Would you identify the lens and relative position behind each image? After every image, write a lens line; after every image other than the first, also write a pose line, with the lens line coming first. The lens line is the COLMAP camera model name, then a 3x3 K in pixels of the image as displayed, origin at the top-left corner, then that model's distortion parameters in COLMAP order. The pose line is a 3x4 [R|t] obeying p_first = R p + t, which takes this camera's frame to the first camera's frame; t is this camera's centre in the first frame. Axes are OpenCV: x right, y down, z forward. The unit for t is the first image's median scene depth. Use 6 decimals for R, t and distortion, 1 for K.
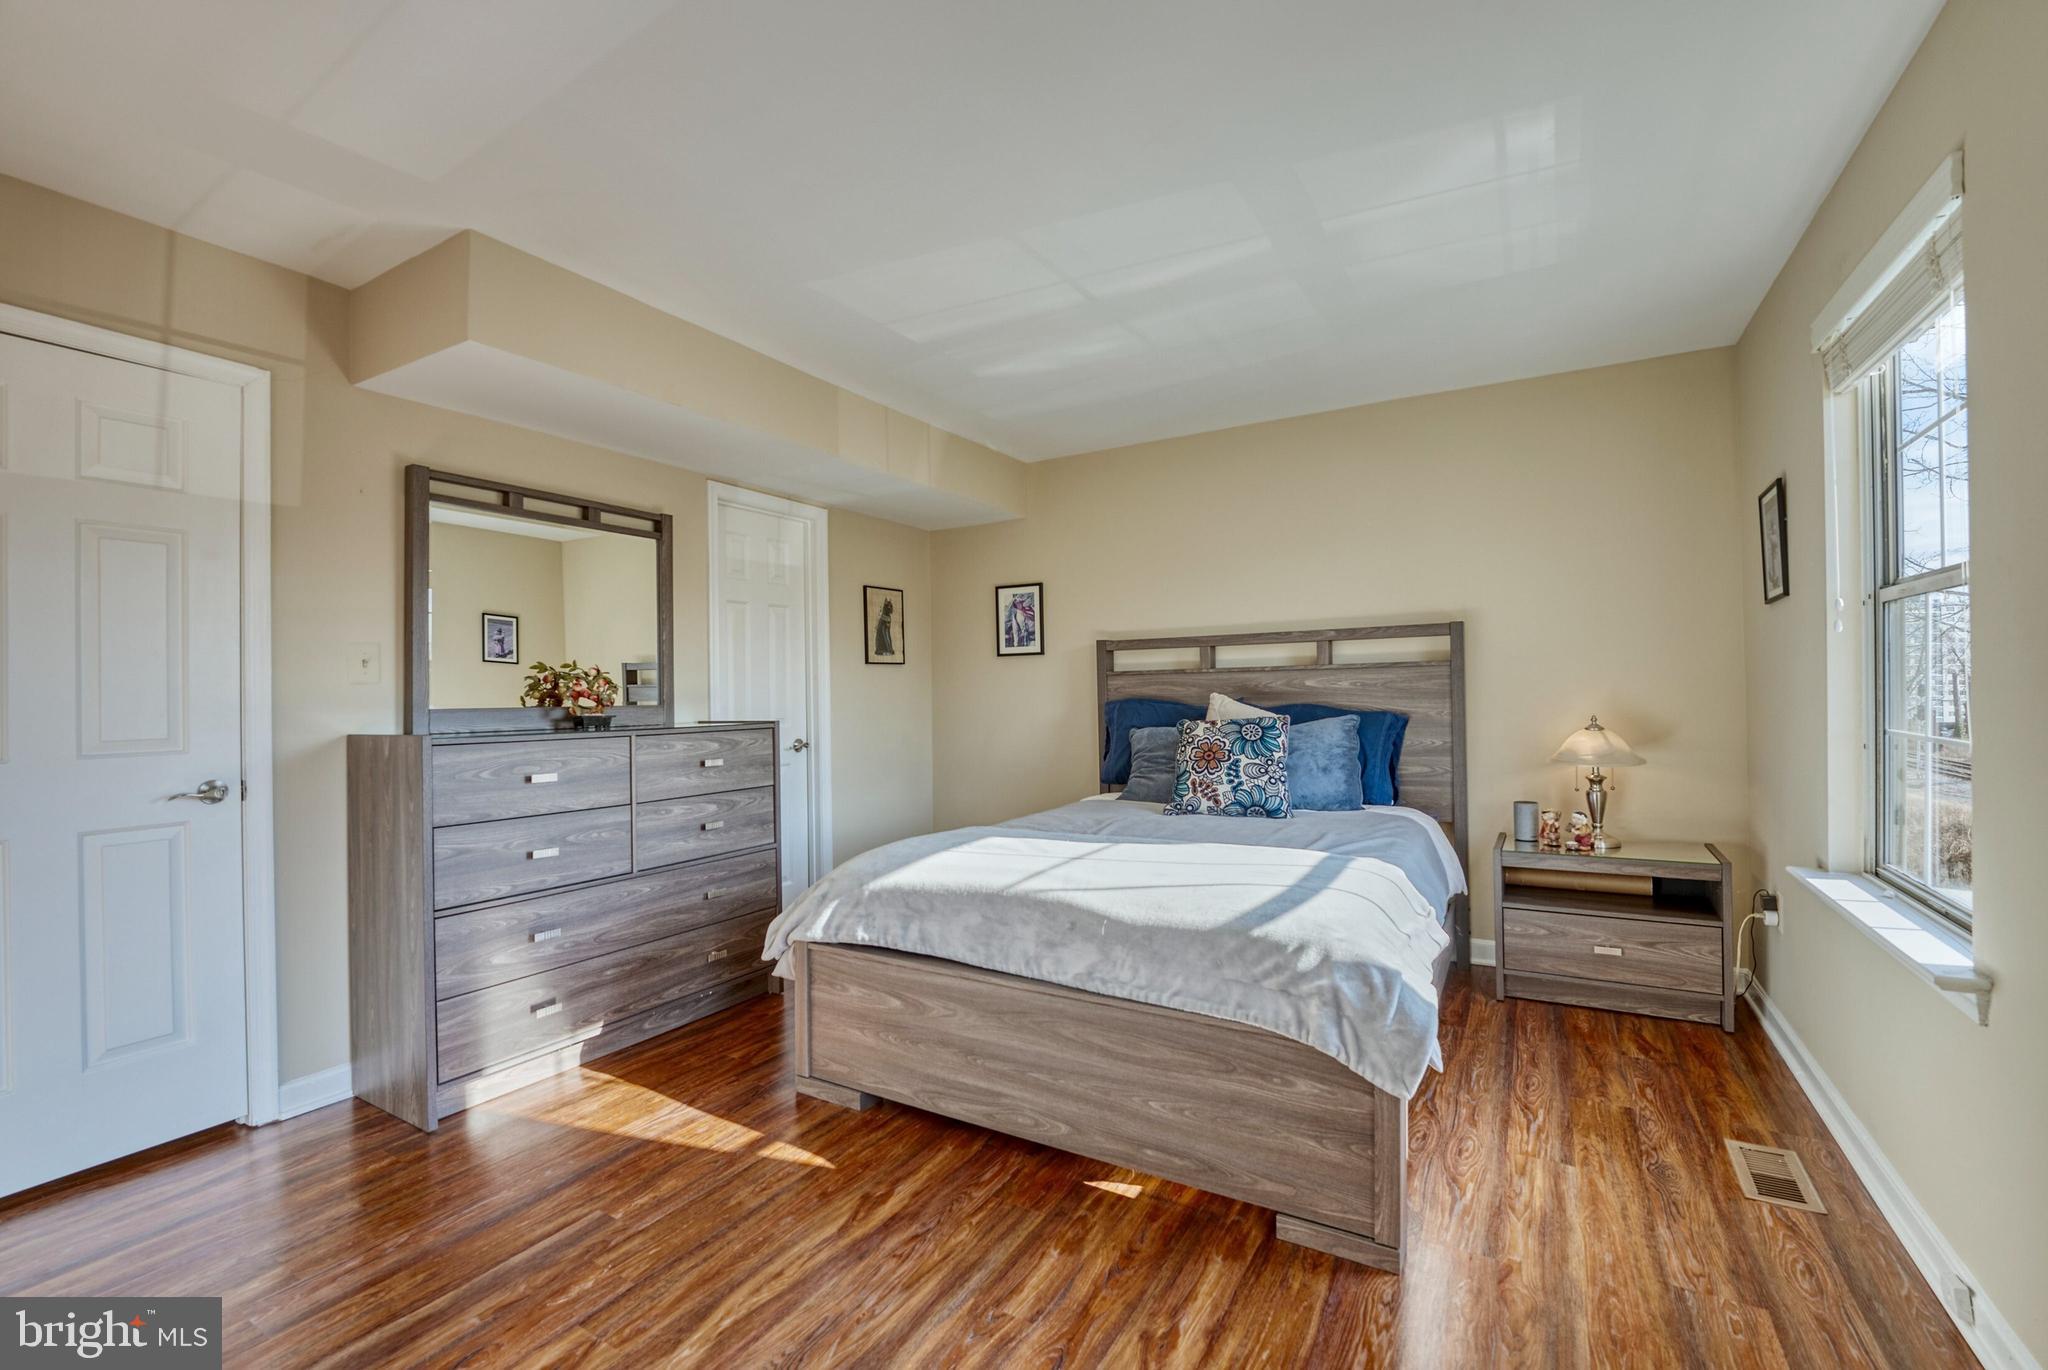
lens RADIAL K [[894.5, 0, 1040.3], [0, 894.5, 667.5], [0, 0, 1]] dist [-0.011768, 0.001011]
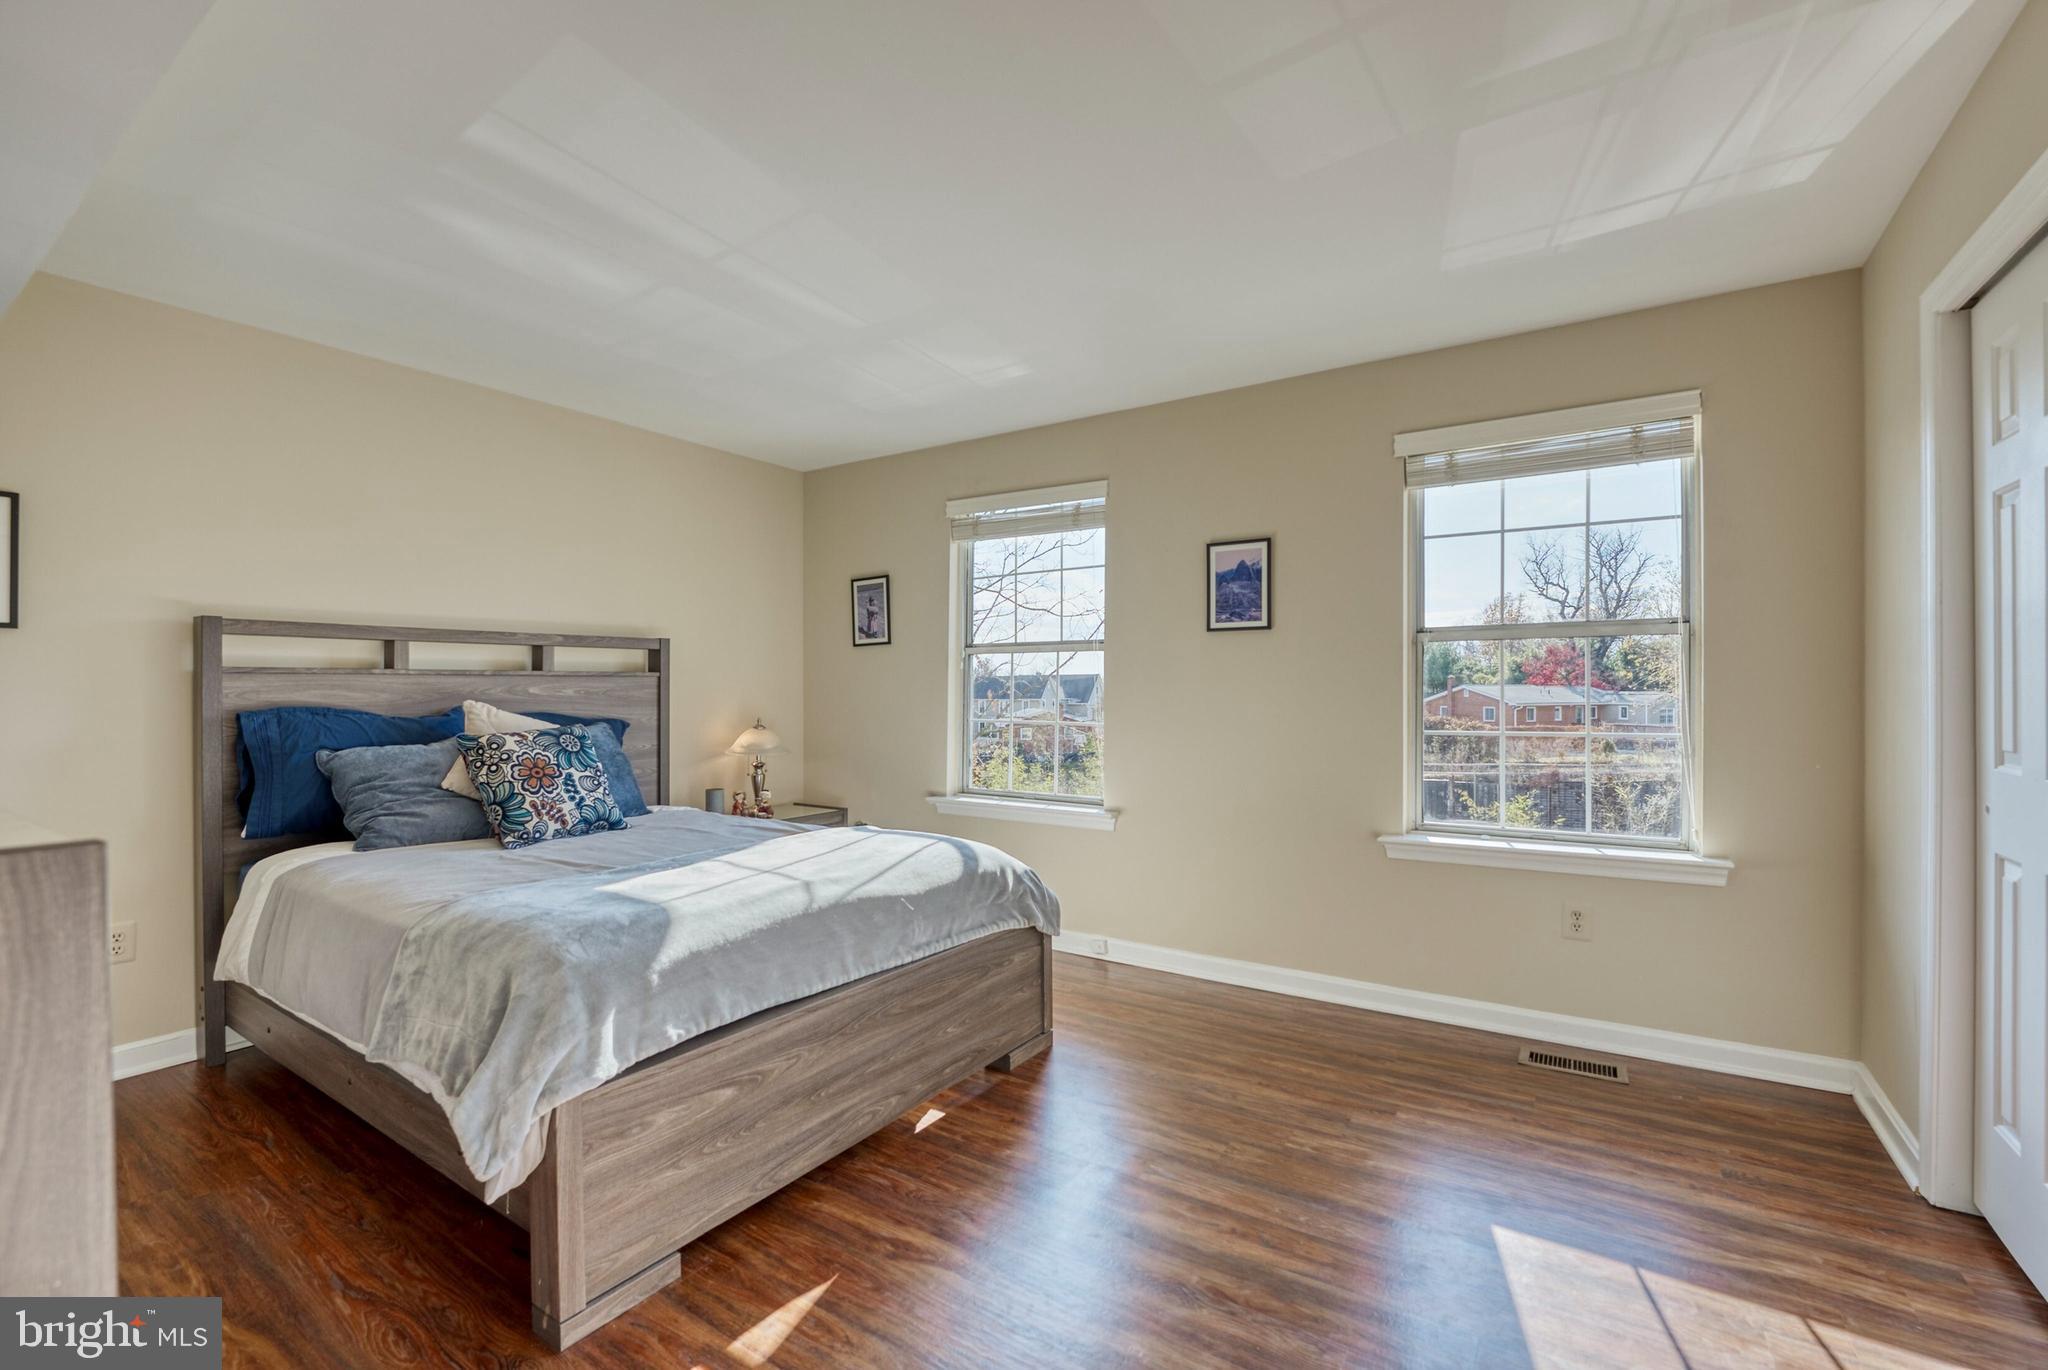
lens RADIAL K [[864.8, 0, 1026.0], [0, 864.8, 694.6], [0, 0, 1]] dist [0.016228, 0.000205]
pose [[0.063133, 0.011346, 0.997941, -0.637812], [-0.028508, 0.999548, -0.009561, 0.018241], [-0.997598, -0.027846, 0.063428, 0.490866]]
